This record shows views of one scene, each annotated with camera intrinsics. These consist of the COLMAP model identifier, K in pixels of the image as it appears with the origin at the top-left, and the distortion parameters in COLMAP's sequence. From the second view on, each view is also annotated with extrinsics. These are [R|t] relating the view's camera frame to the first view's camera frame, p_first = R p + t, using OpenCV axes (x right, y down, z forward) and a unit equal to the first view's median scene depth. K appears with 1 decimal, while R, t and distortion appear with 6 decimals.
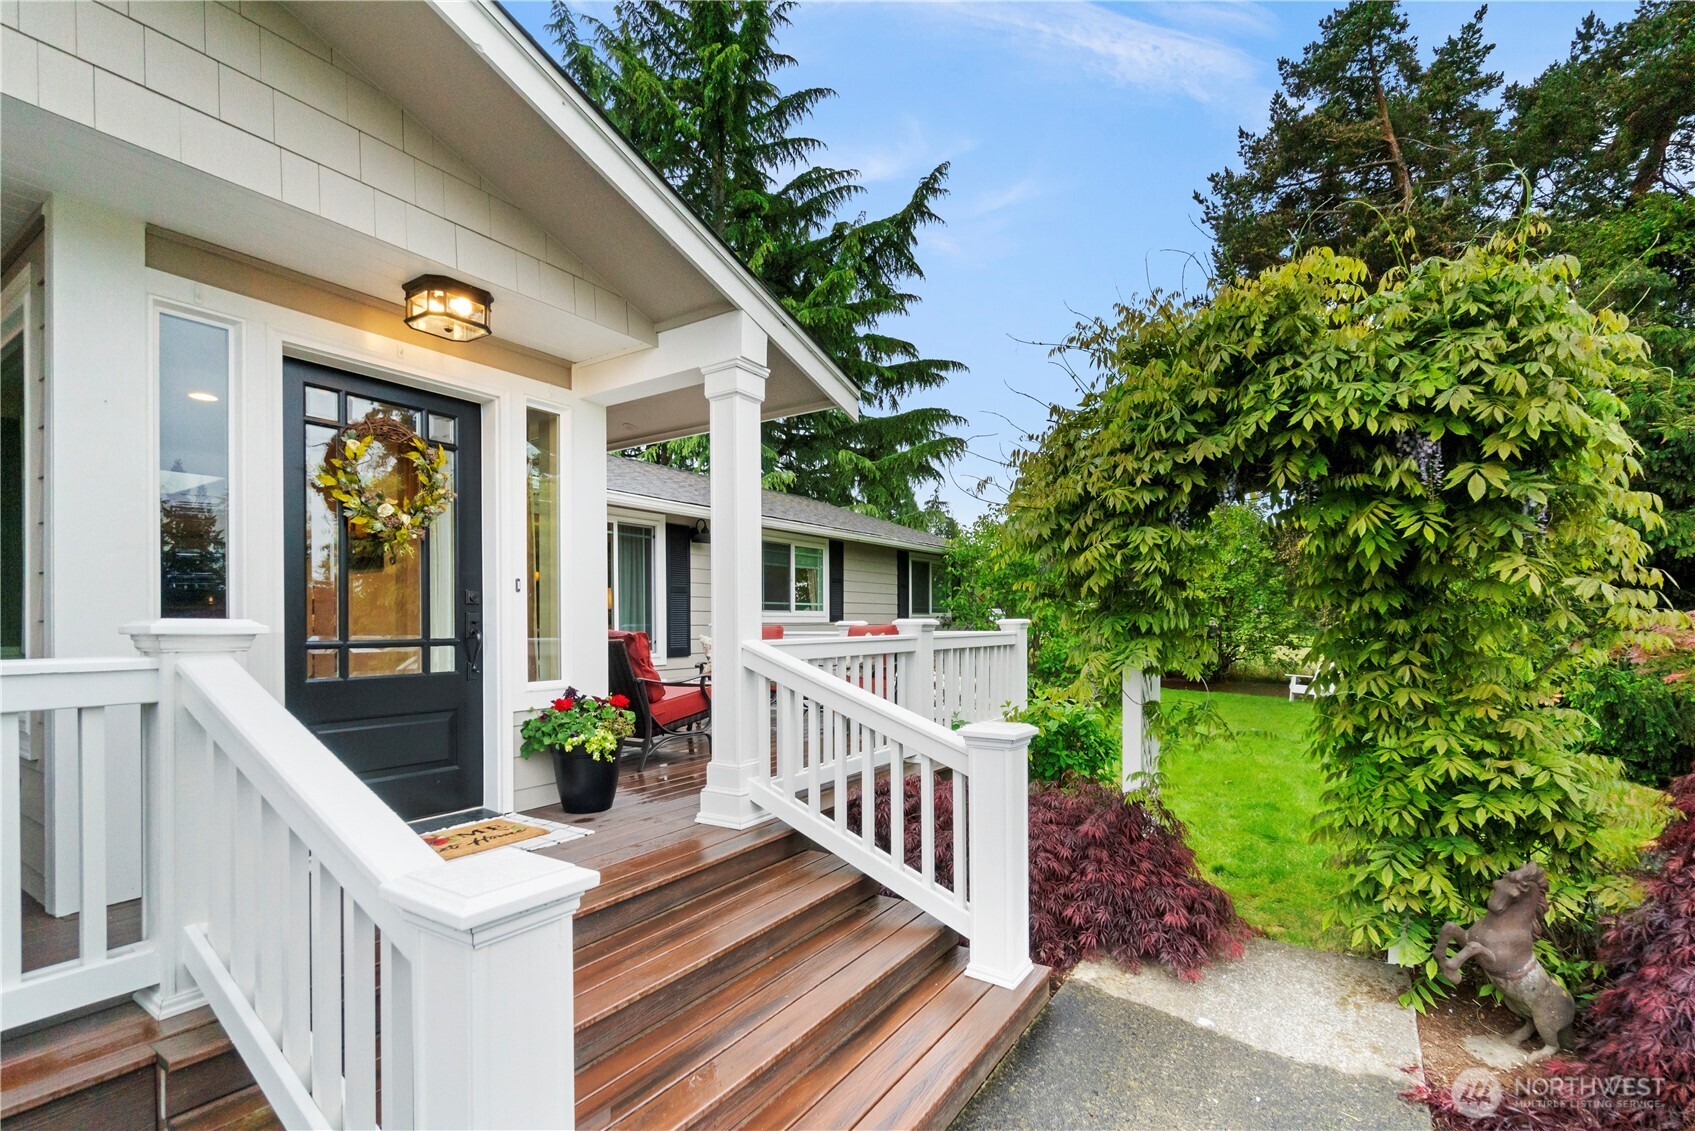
lens RADIAL K [[763.7, 0, 849.8], [0, 763.7, 637.1], [0, 0, 1]] dist [0.001934, -0.000513]
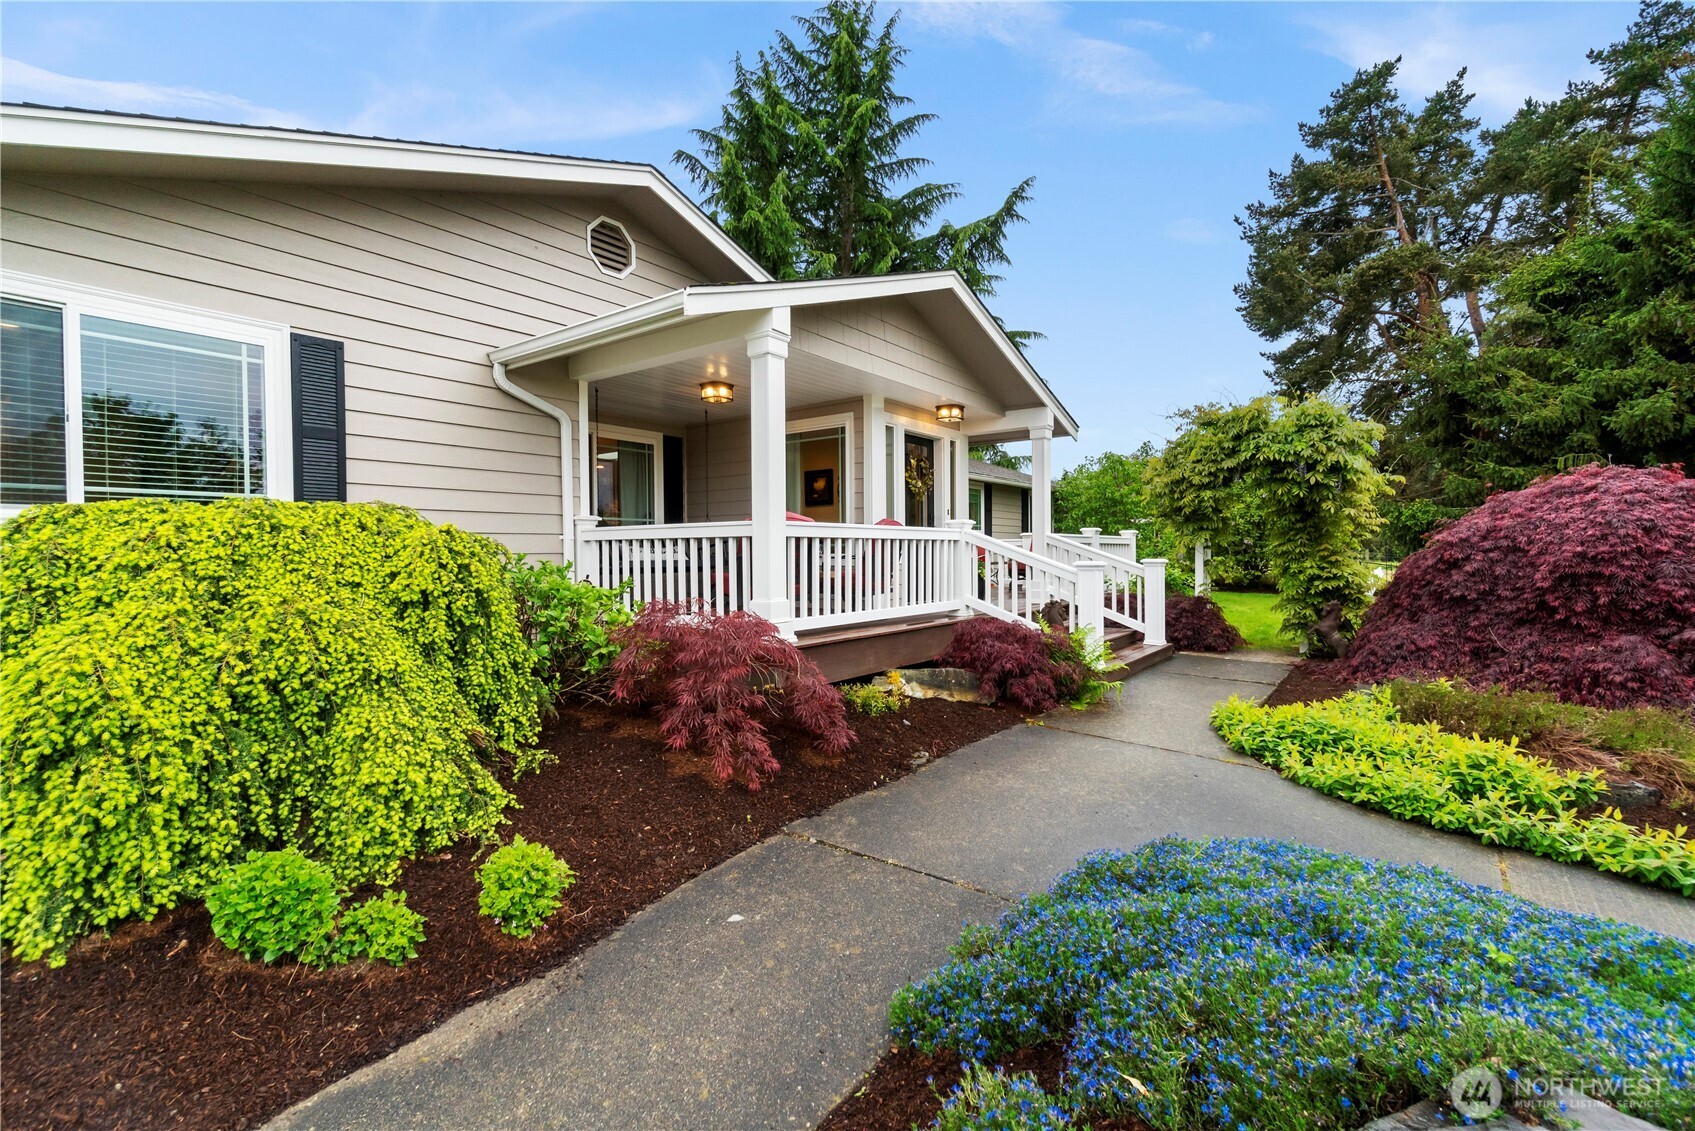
lens RADIAL K [[747.2, 0, 847.5], [0, 747.2, 565.5], [0, 0, 1]] dist [-0.000827, 0.000584]
pose [[0.998135, 0.002290, -0.061007, -0.148651], [-0.002345, 0.999997, -0.000823, 0.026842], [0.061005, 0.000964, 0.998137, -0.355643]]
